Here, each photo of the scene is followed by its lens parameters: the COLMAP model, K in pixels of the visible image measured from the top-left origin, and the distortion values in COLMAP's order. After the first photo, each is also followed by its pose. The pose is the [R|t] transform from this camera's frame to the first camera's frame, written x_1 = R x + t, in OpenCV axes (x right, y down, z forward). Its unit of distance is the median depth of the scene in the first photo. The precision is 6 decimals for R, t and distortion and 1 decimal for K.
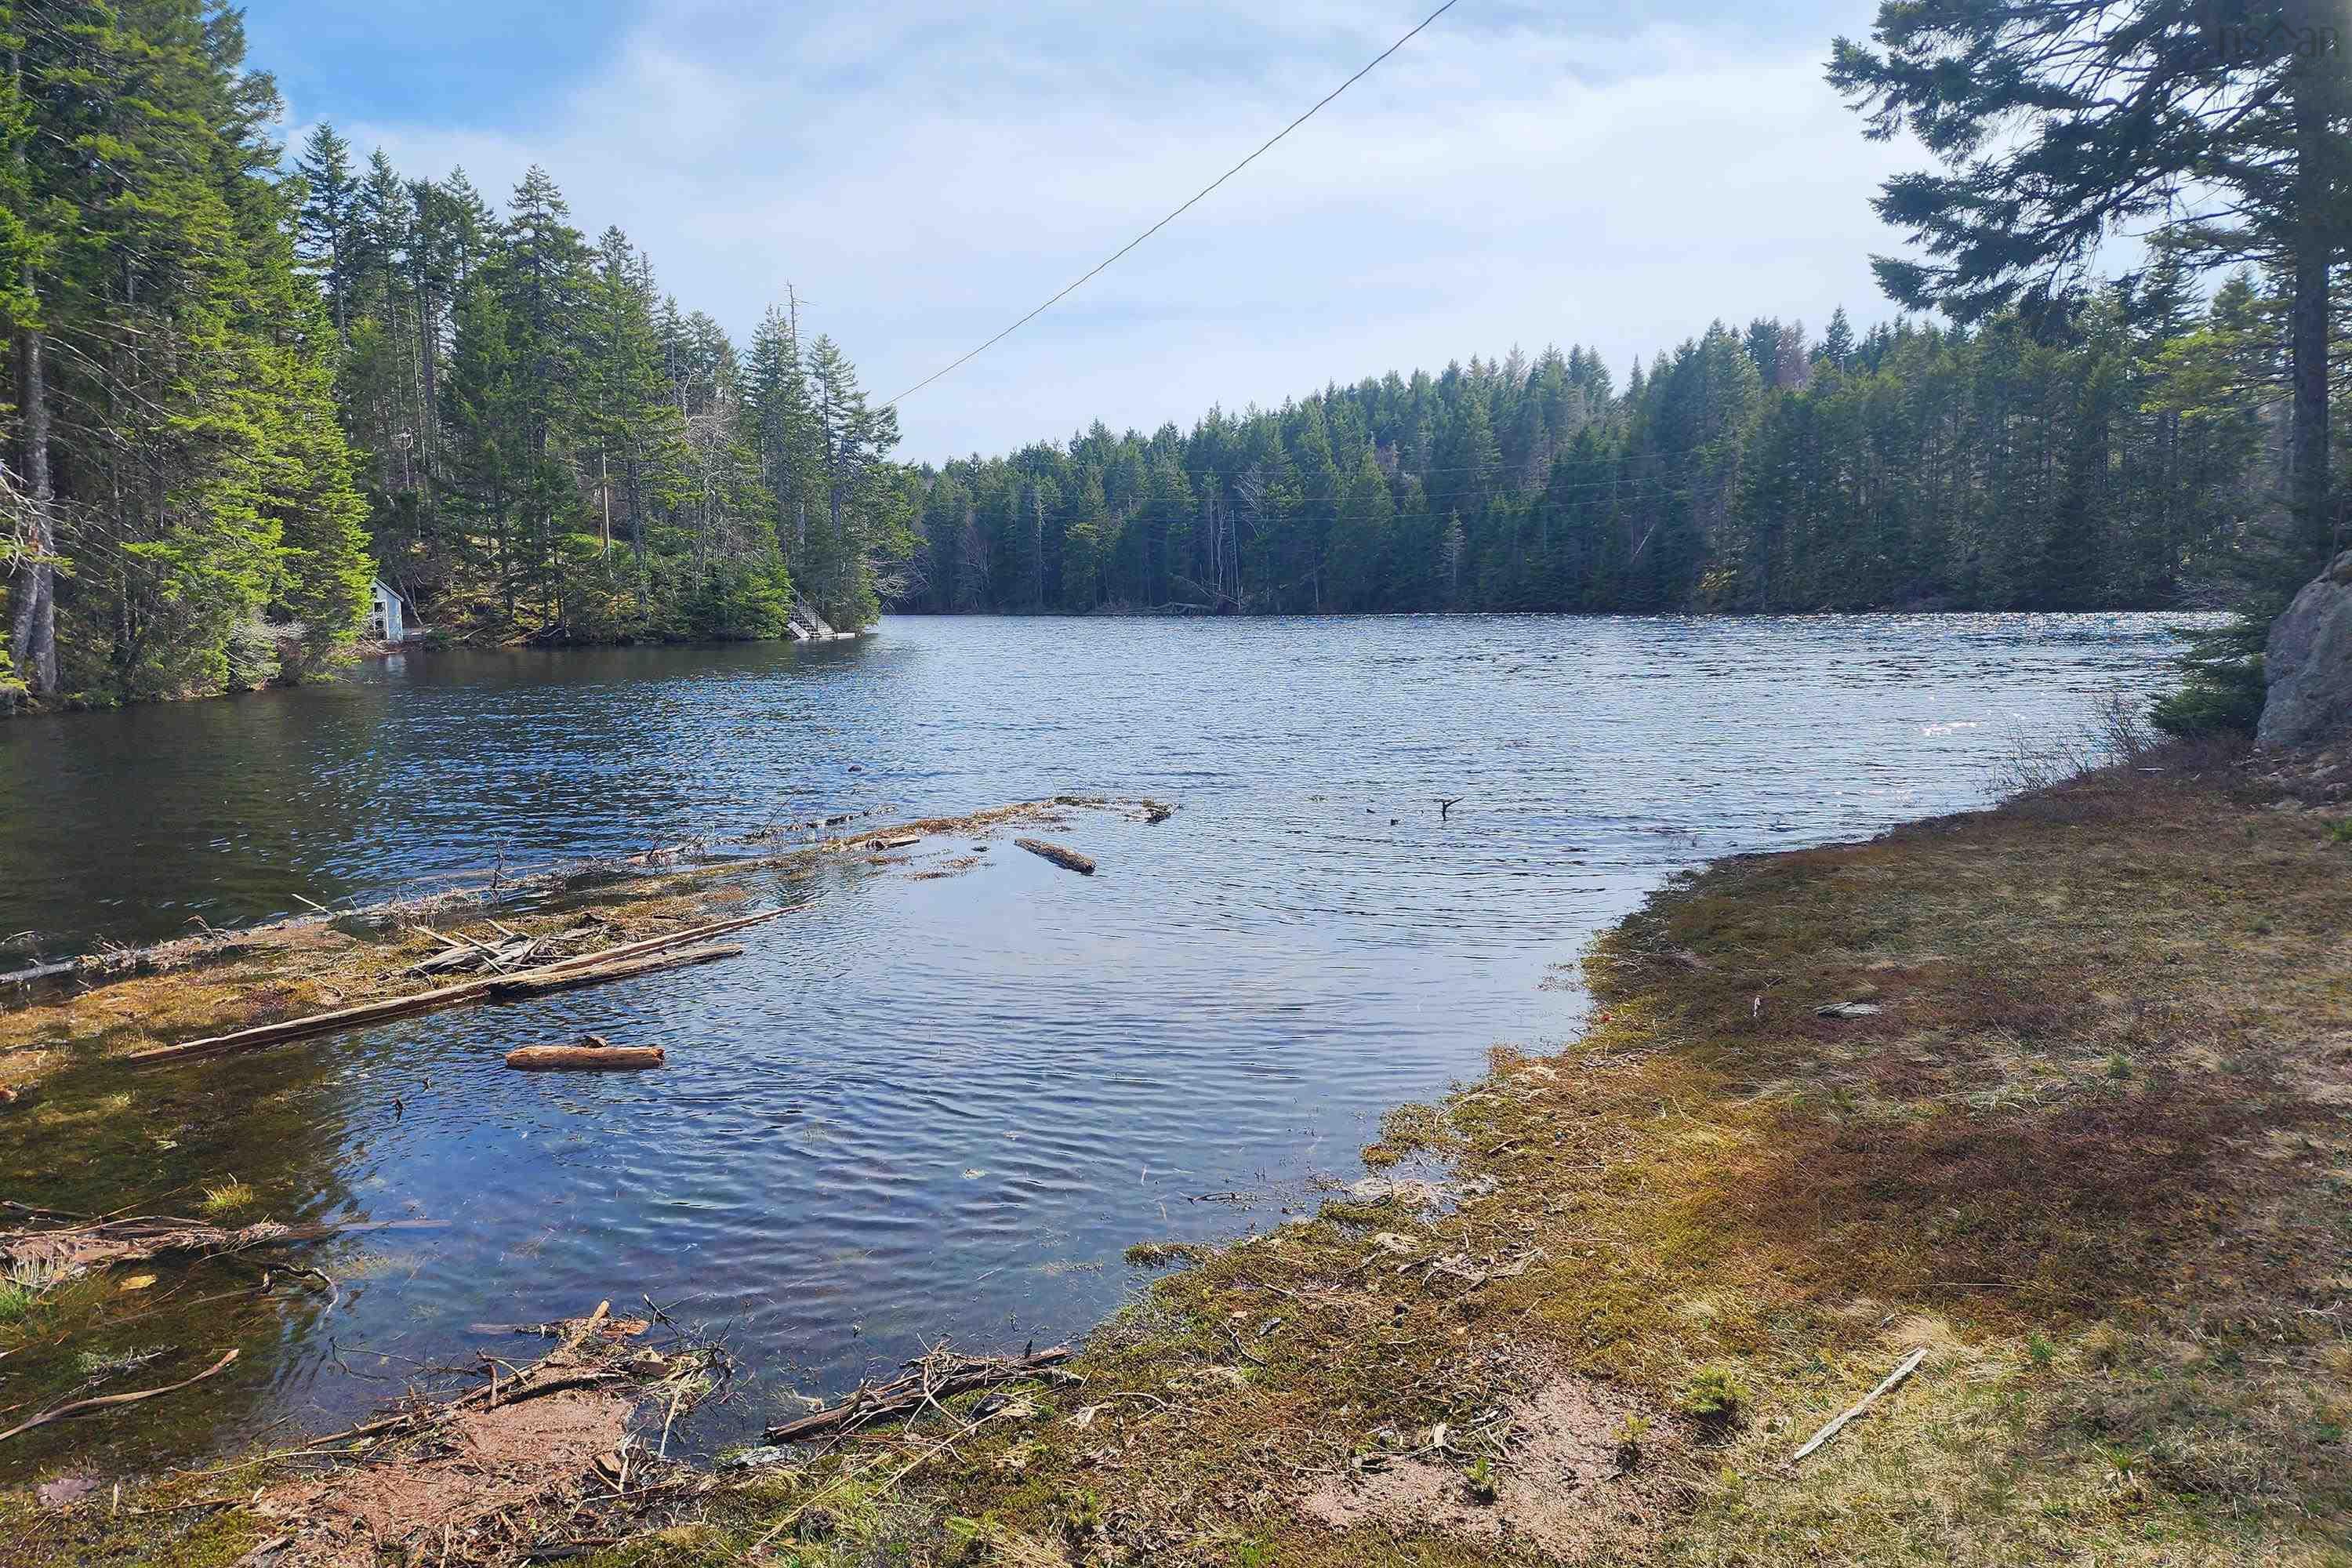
lens RADIAL K [[1448.1, 0, 1167.0], [0, 1448.1, 783.1], [0, 0, 1]] dist [0.007757, -0.002044]
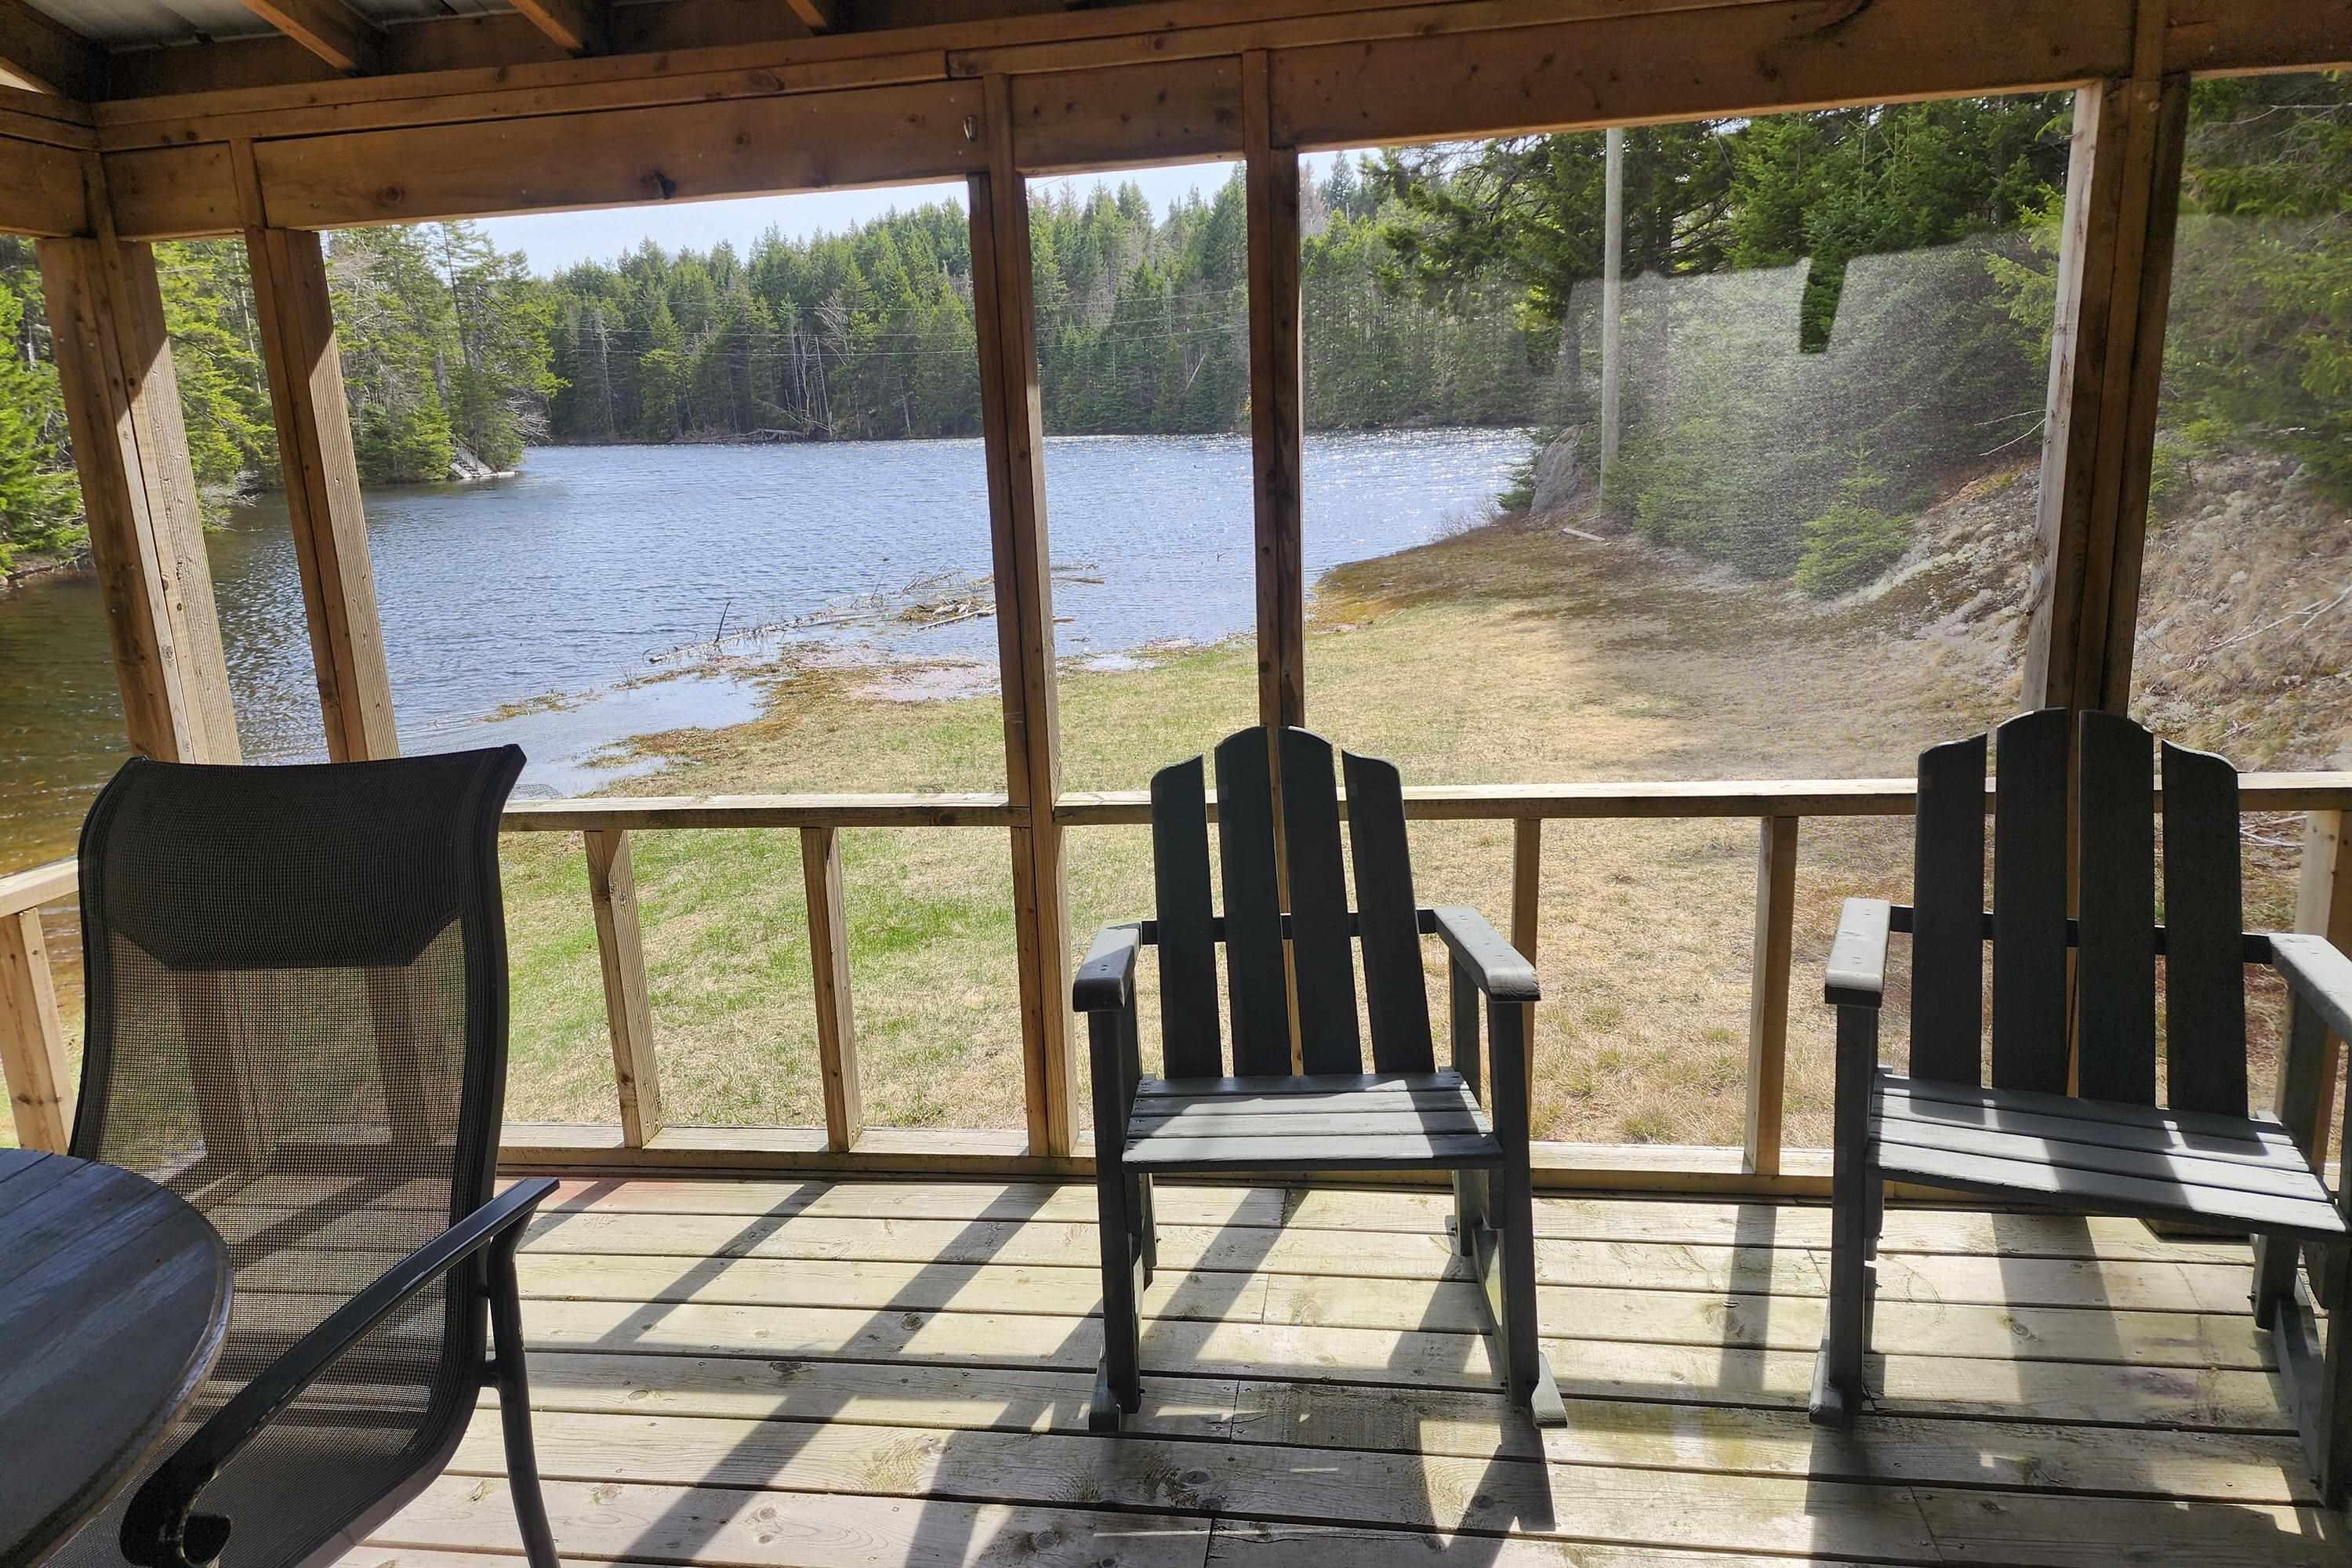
lens RADIAL K [[1548.0, 0, 1169.4], [0, 1548.0, 747.7], [0, 0, 1]] dist [0.070308, -0.065450]
pose [[0.948810, -0.089173, 0.302997, -0.080245], [0.061728, 0.993171, 0.098997, 0.008549], [-0.309756, -0.075226, 0.947836, -0.161728]]
